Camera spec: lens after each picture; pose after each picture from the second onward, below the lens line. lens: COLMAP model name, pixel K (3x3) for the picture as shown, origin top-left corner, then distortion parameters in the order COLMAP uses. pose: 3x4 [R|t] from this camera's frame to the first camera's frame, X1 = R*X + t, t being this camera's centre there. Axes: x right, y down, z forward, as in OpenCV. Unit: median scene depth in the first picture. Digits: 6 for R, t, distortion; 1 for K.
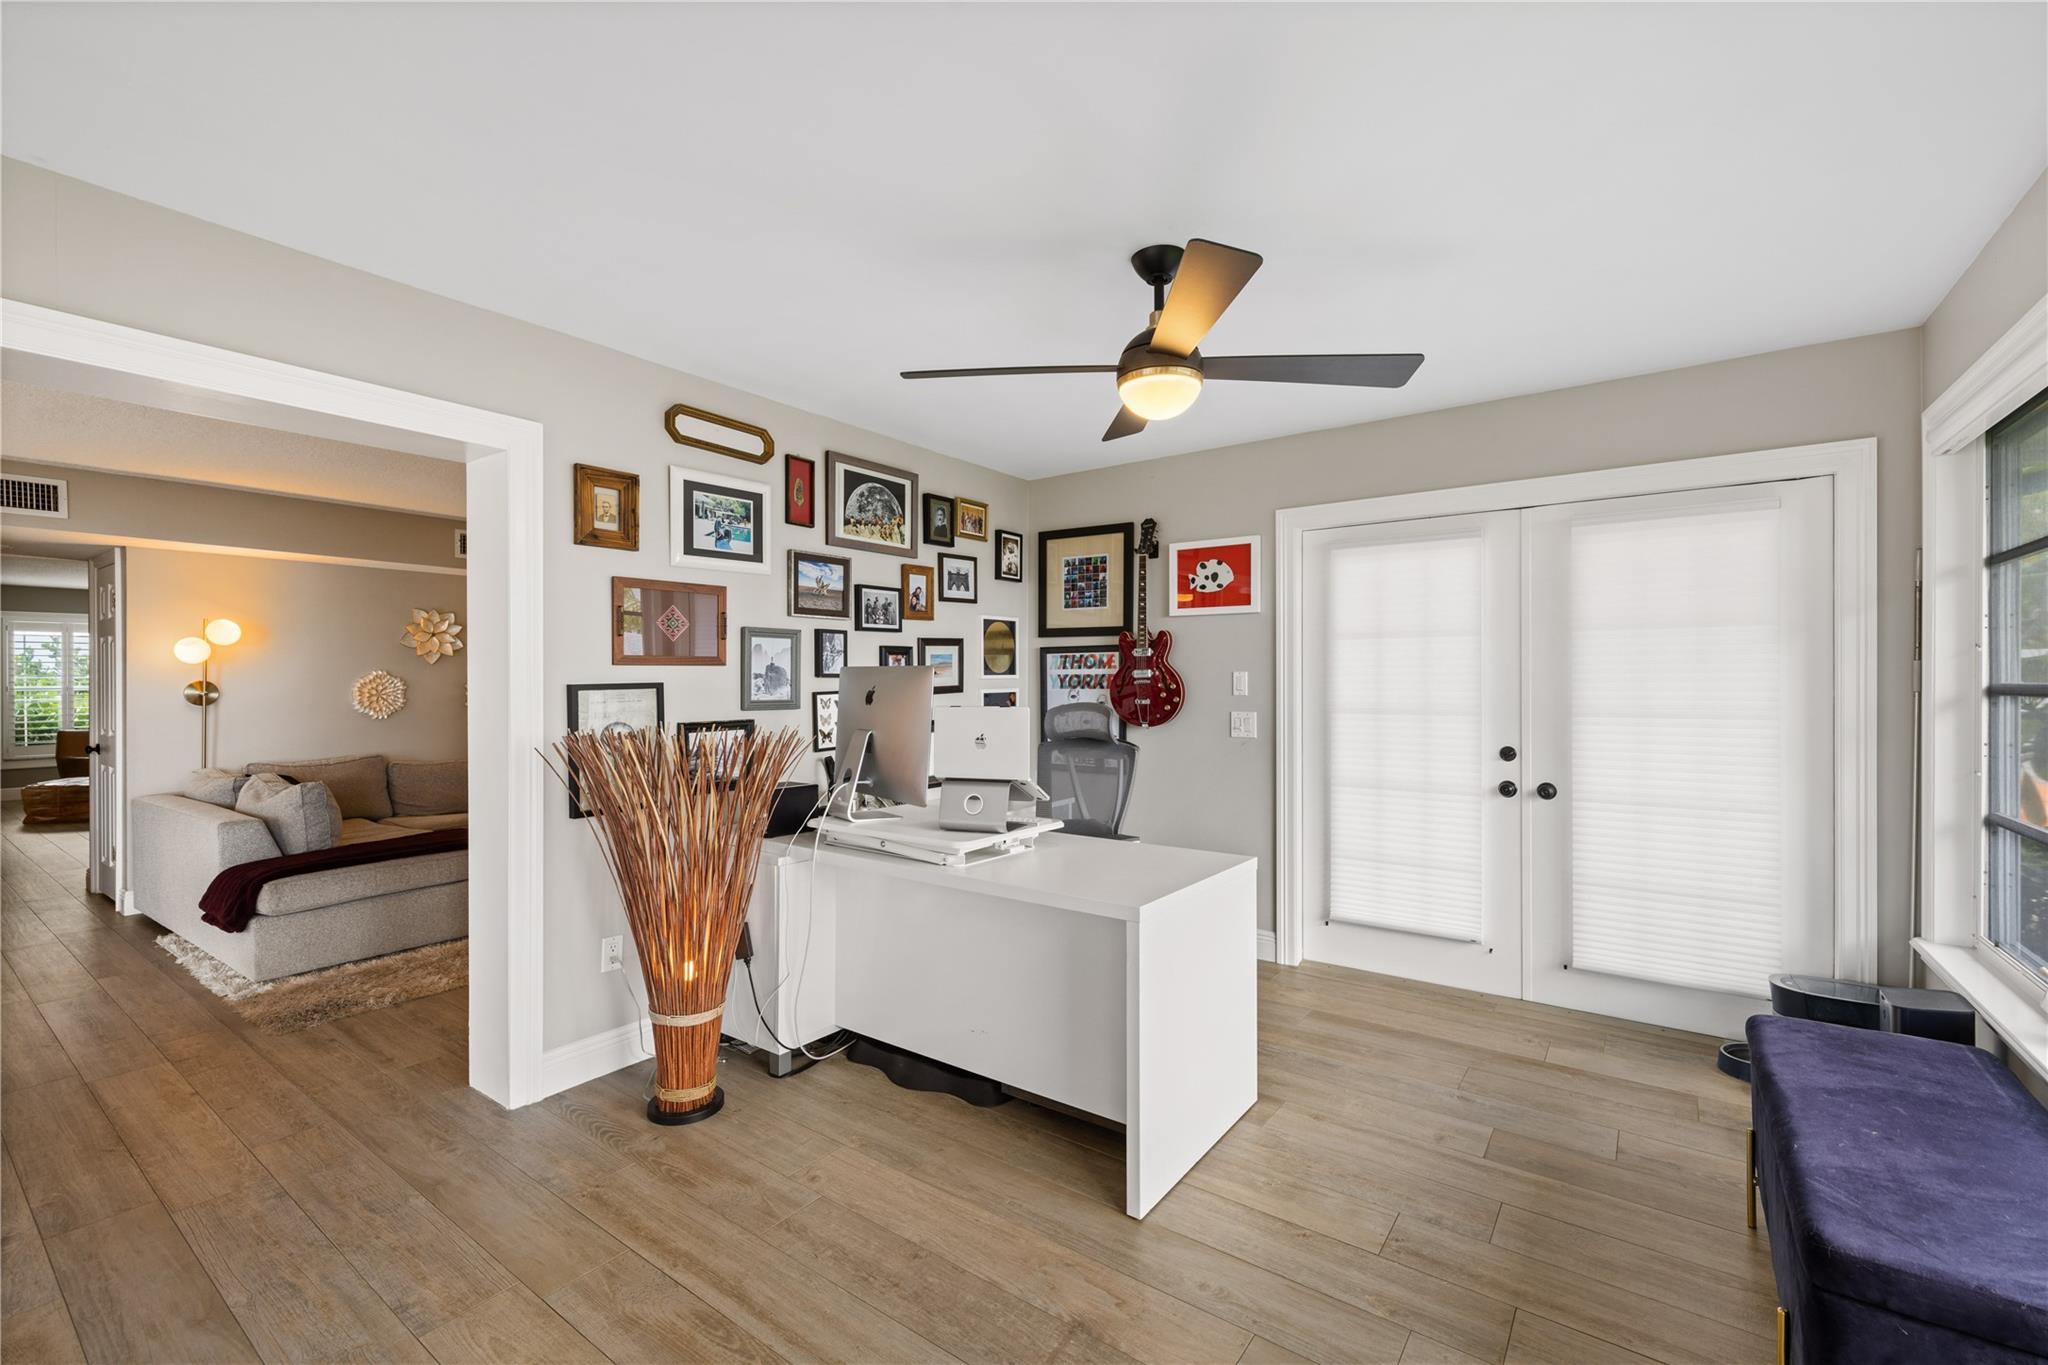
lens RADIAL K [[860.4, 0, 1021.7], [0, 860.4, 676.6], [0, 0, 1]] dist [0.002779, 0.000249]
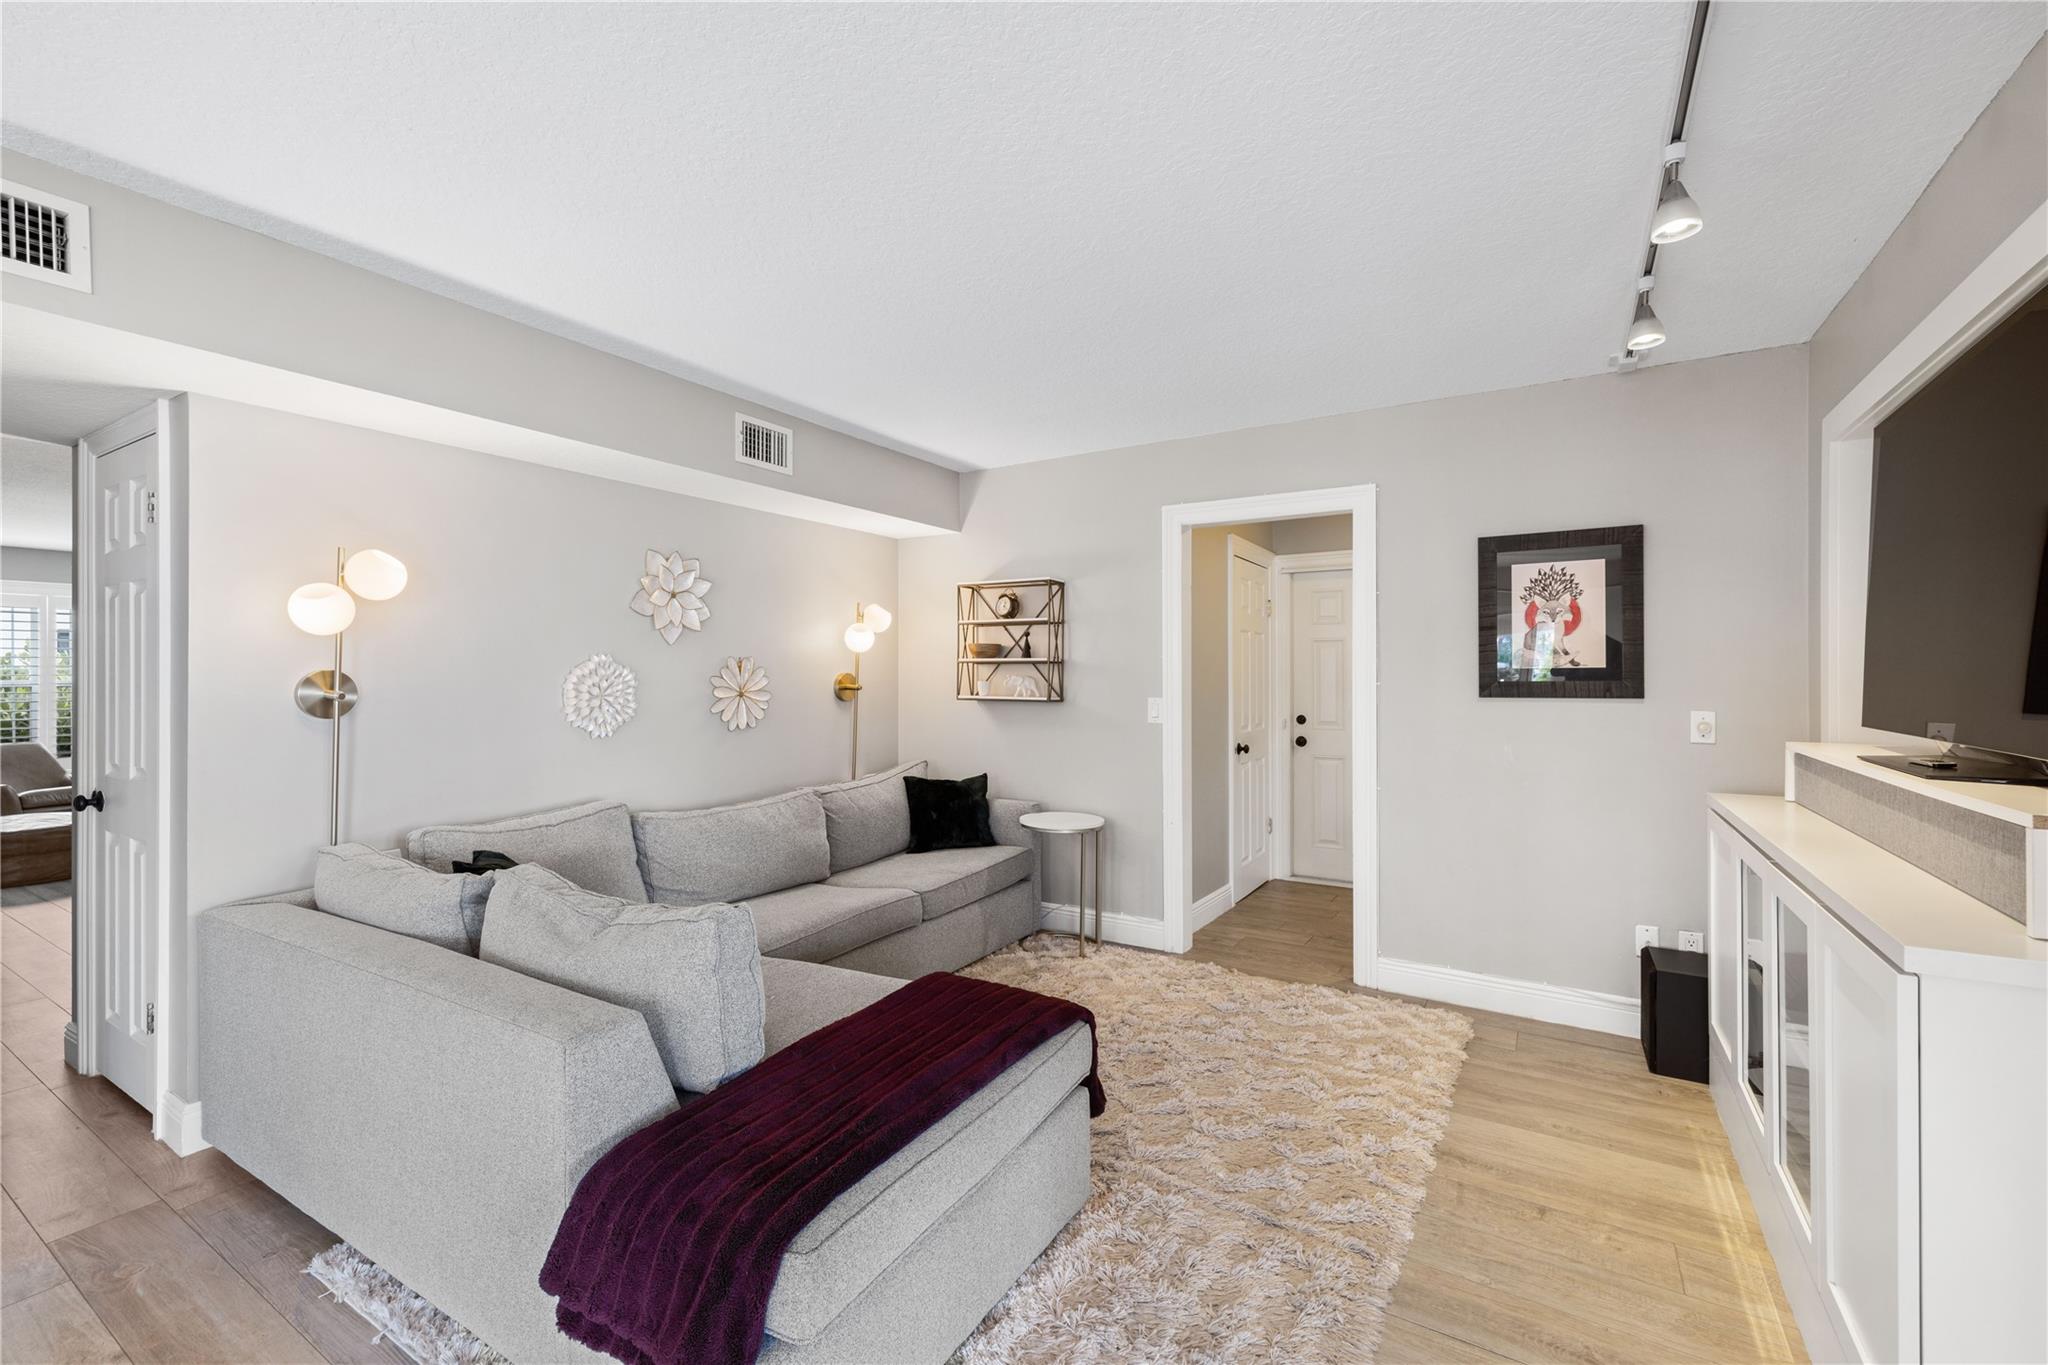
lens RADIAL K [[860.4, 0, 1024.3], [0, 860.4, 669.4], [0, 0, 1]] dist [0.002779, 0.000249]
pose [[0.997365, 0.001814, 0.072529, -0.578473], [-0.001605, 0.999994, -0.002940, 0.005328], [-0.072533, 0.002815, 0.997362, 0.462498]]
